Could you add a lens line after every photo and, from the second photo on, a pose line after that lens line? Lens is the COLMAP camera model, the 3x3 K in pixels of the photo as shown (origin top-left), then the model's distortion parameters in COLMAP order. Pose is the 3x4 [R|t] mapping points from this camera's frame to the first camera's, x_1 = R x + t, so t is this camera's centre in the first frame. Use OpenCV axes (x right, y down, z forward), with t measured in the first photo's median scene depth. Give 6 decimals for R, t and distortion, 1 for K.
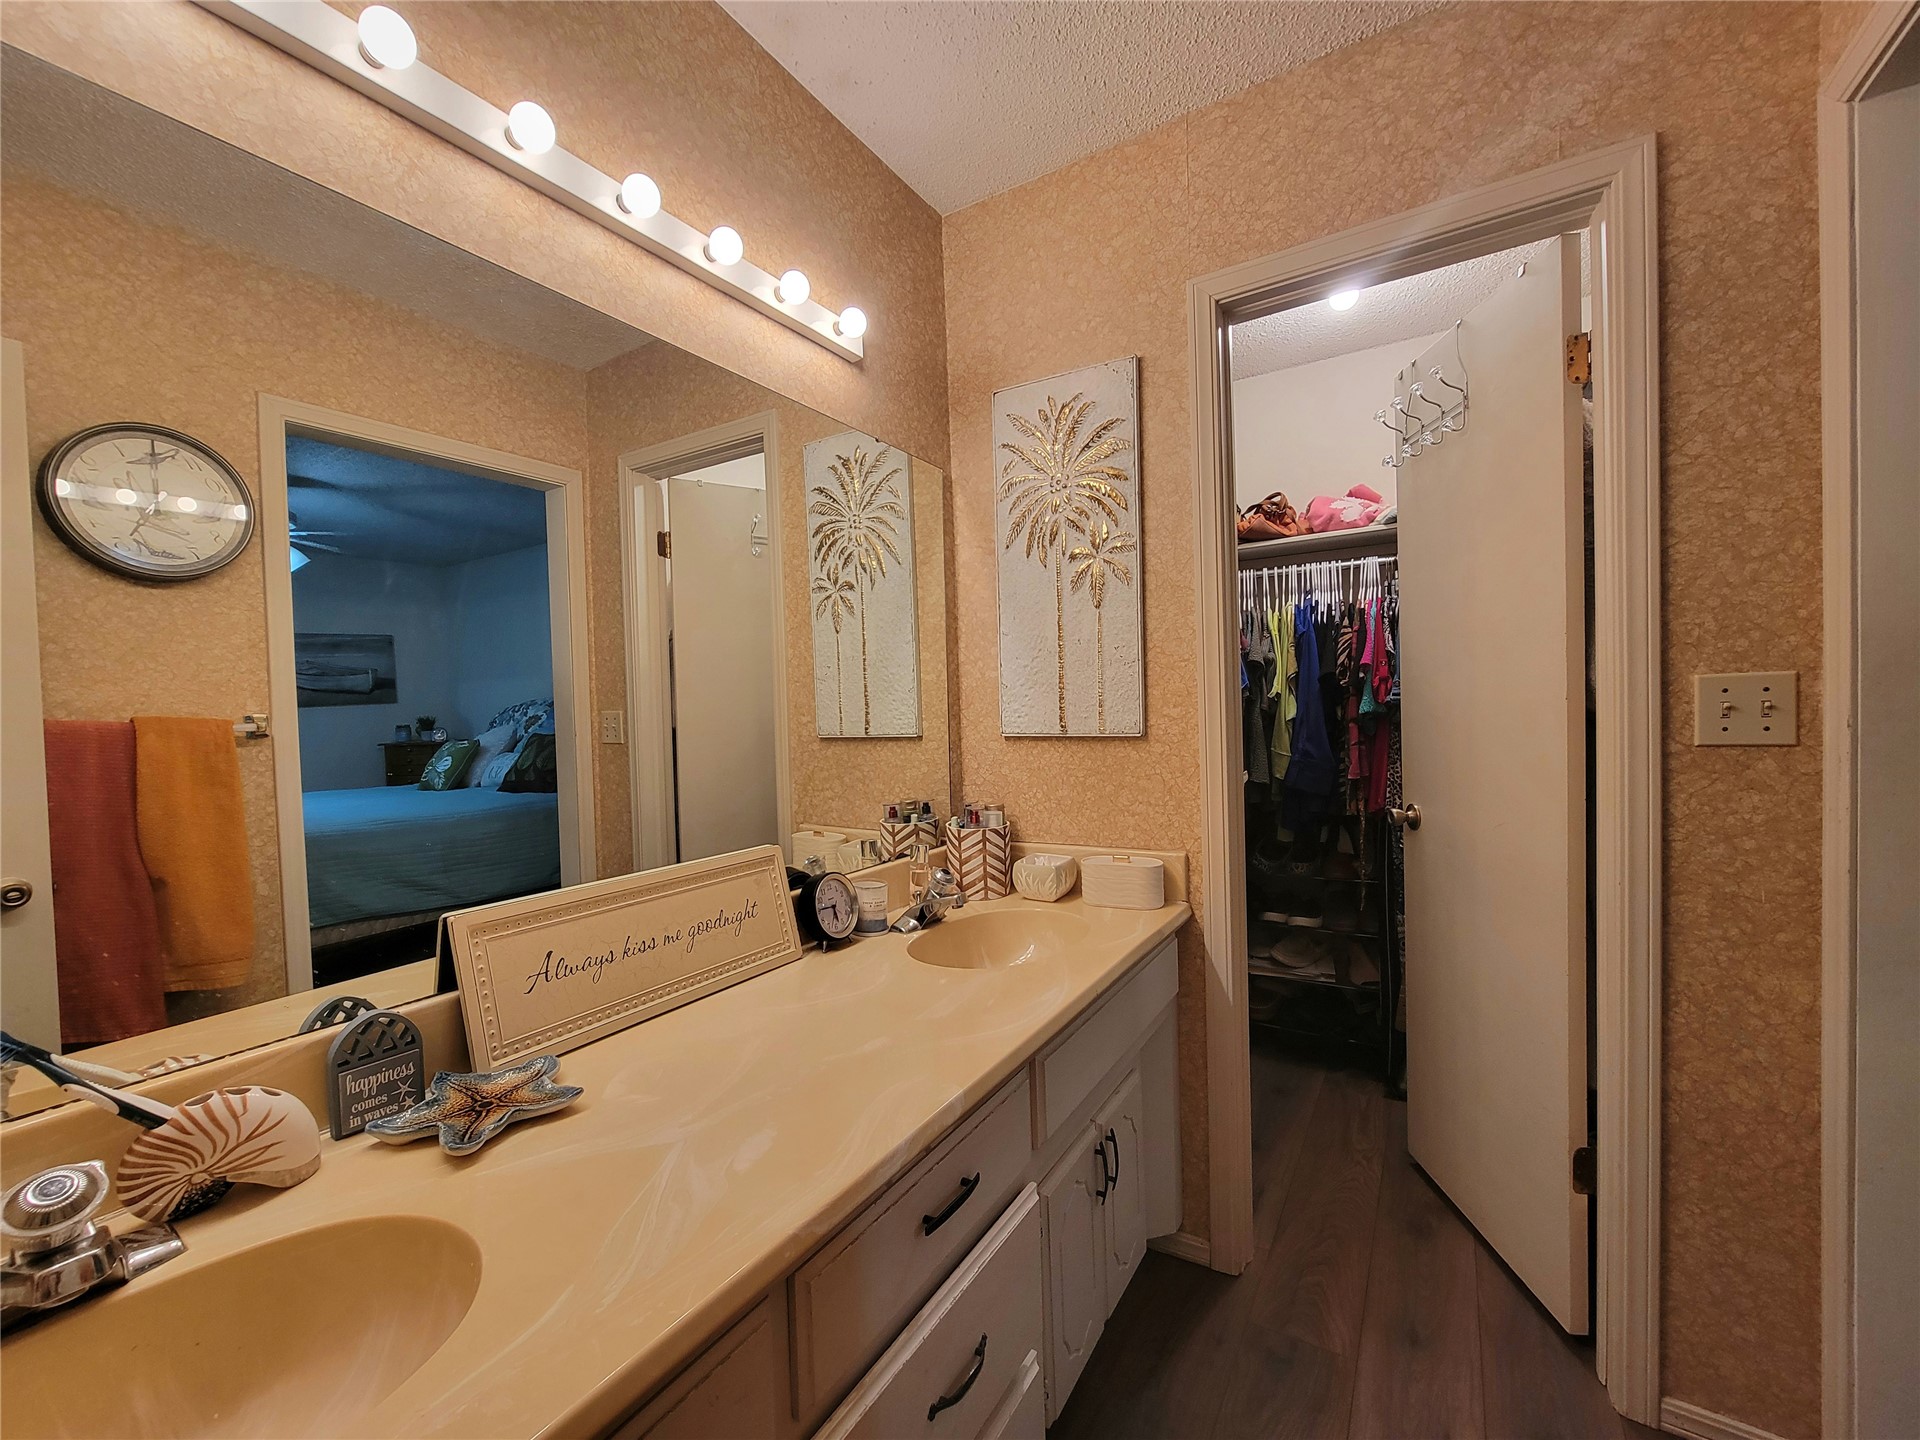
lens RADIAL K [[782.9, 0, 941.8], [0, 782.9, 736.0], [0, 0, 1]] dist [-0.005135, 0.000719]
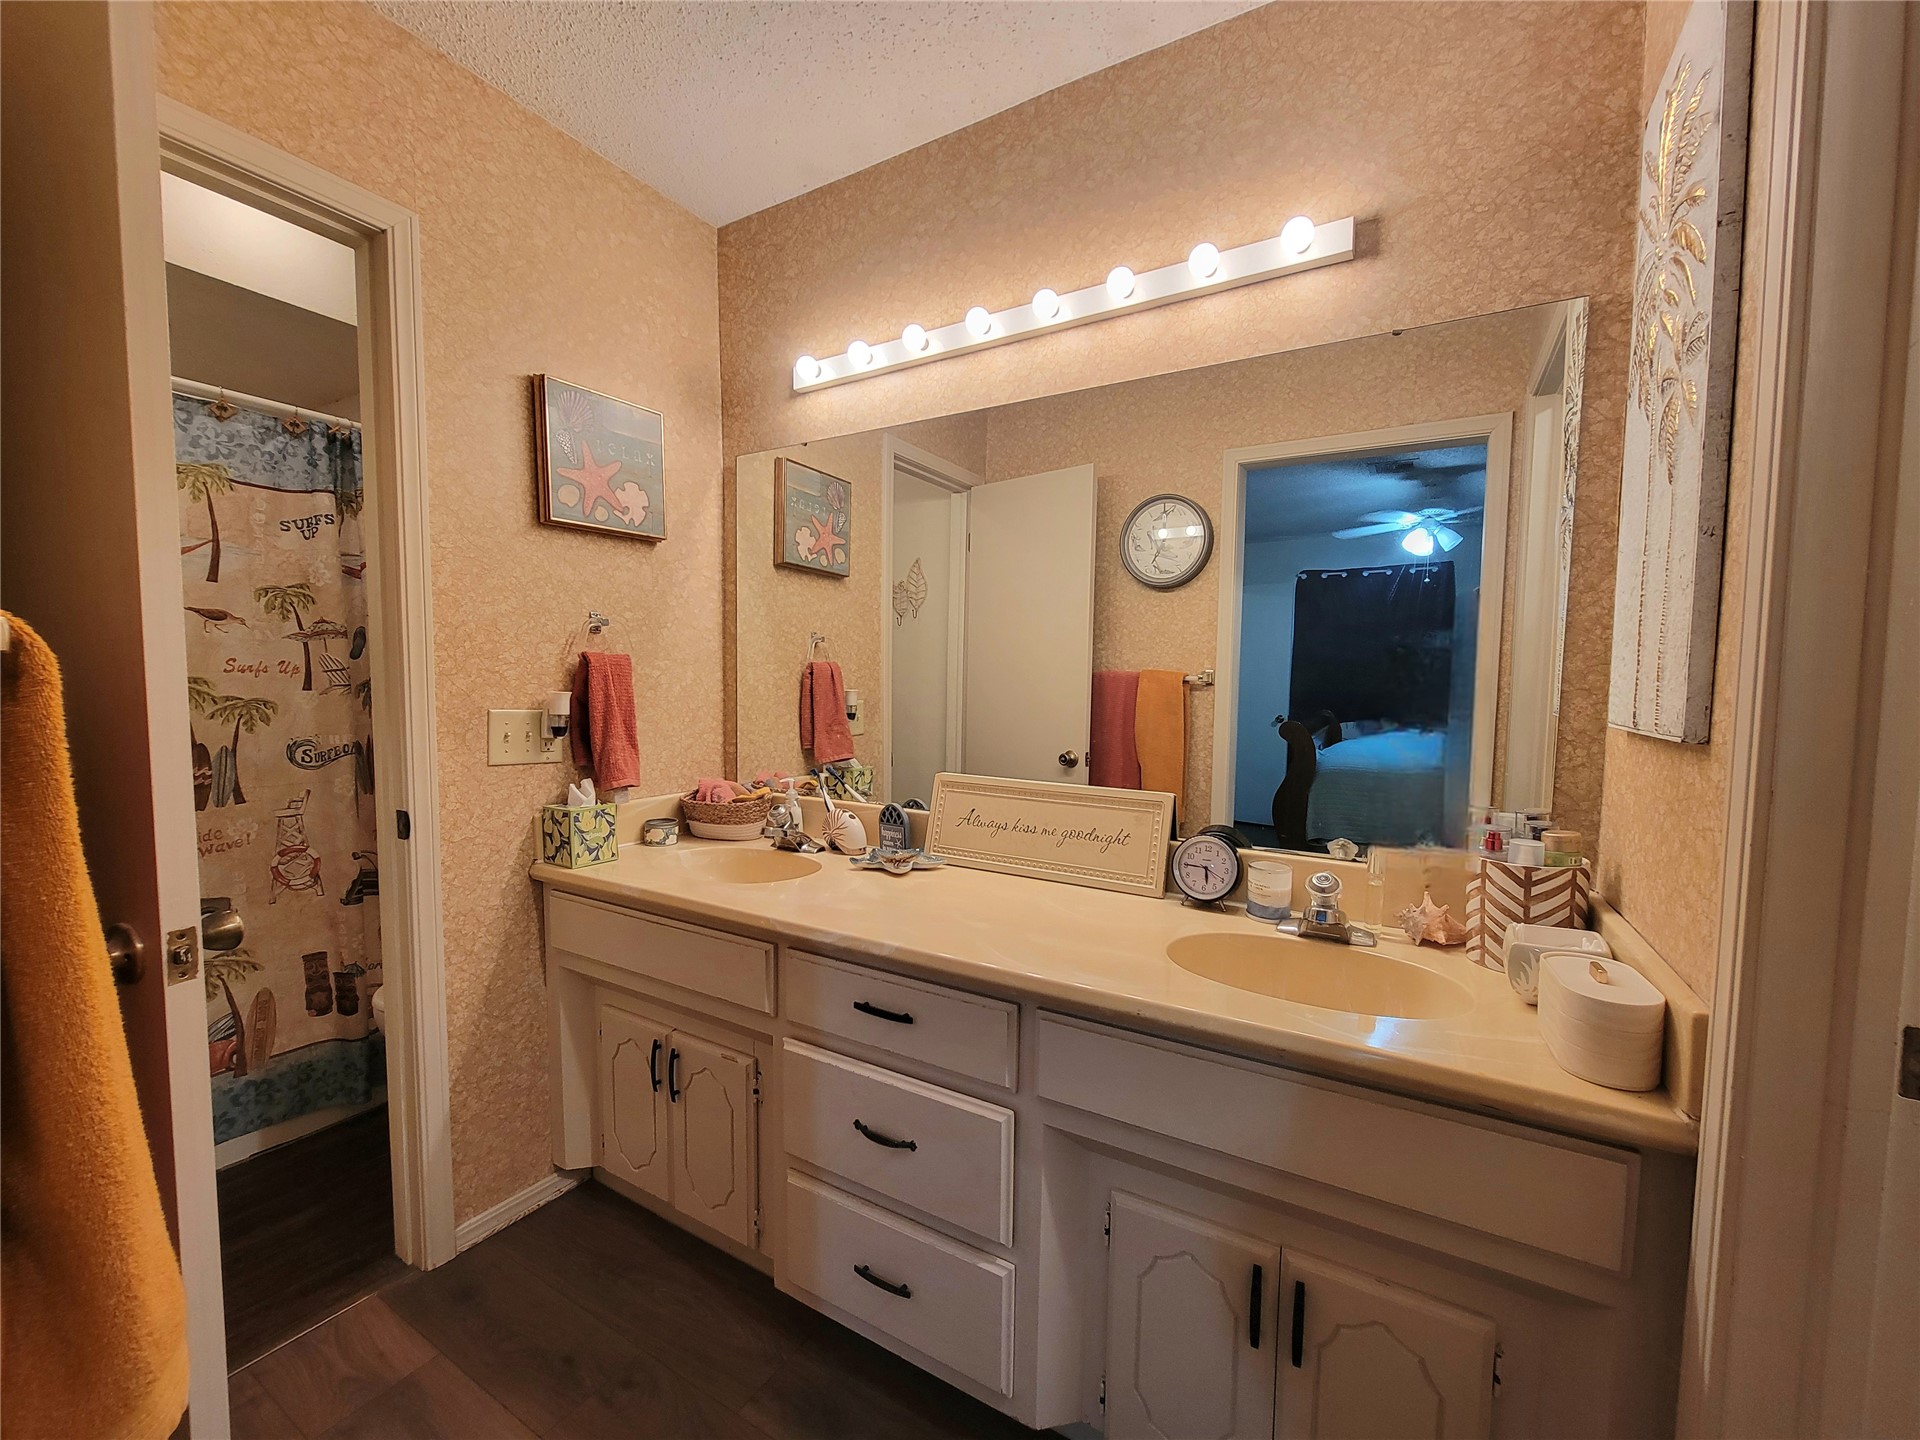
lens RADIAL K [[782.9, 0, 949.6], [0, 782.9, 729.5], [0, 0, 1]] dist [-0.005135, 0.000719]
pose [[0.024501, 0.091409, -0.995512, 0.692529], [-0.049387, 0.994706, 0.090120, -0.027763], [0.998479, 0.046957, 0.028885, 0.522149]]
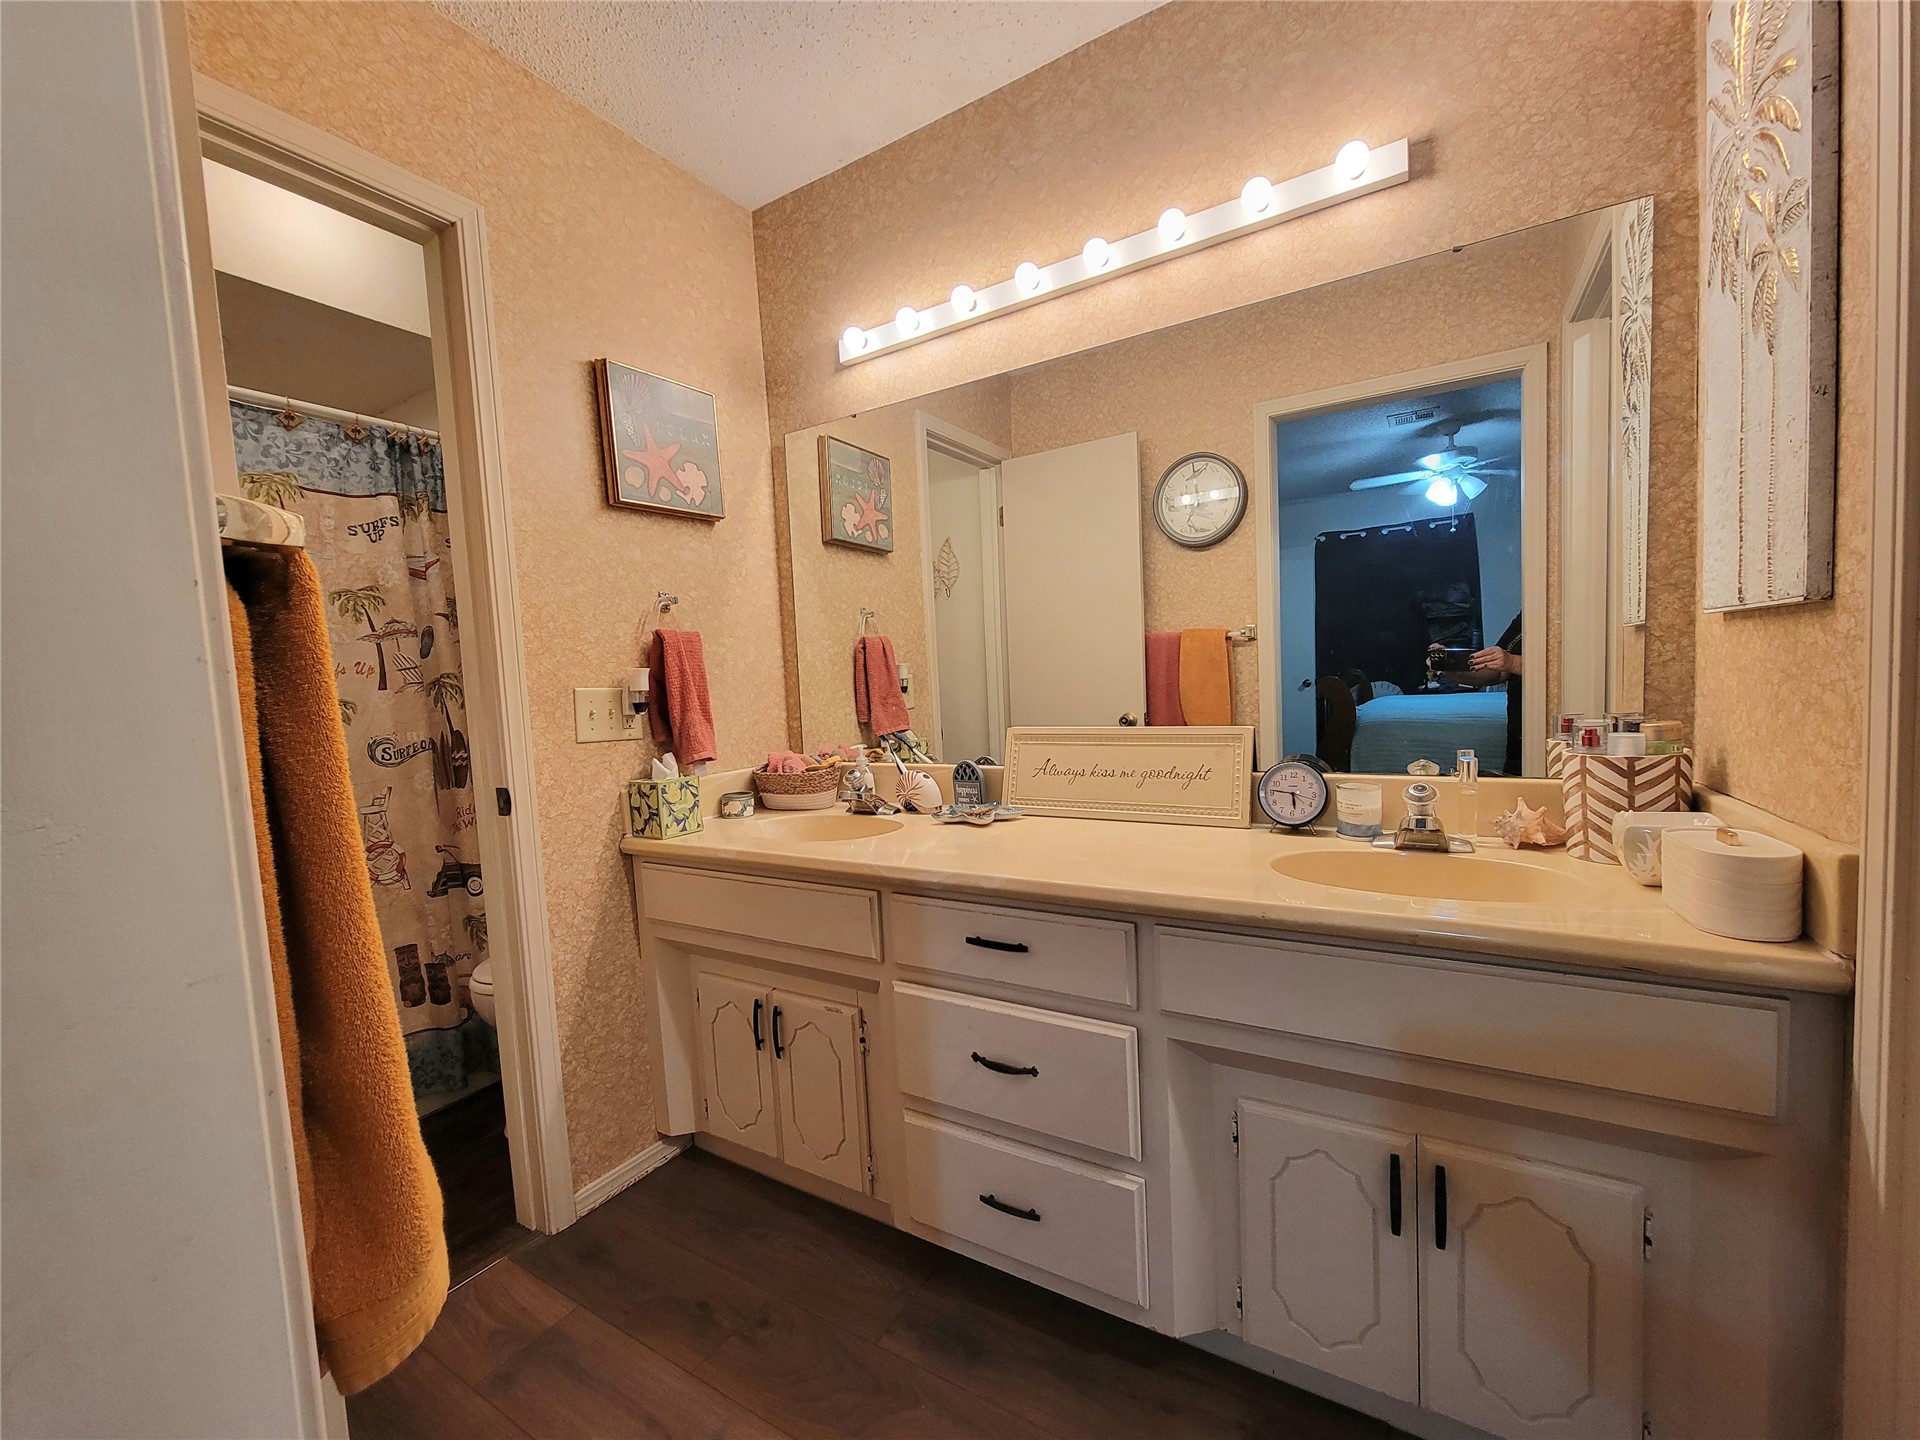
lens RADIAL K [[782.9, 0, 950.0], [0, 782.9, 728.8], [0, 0, 1]] dist [-0.005135, 0.000719]
pose [[0.015955, 0.093571, -0.995485, 0.713272], [0.013215, 0.995505, 0.093784, 0.026006], [0.999785, -0.014652, 0.014647, 0.443544]]
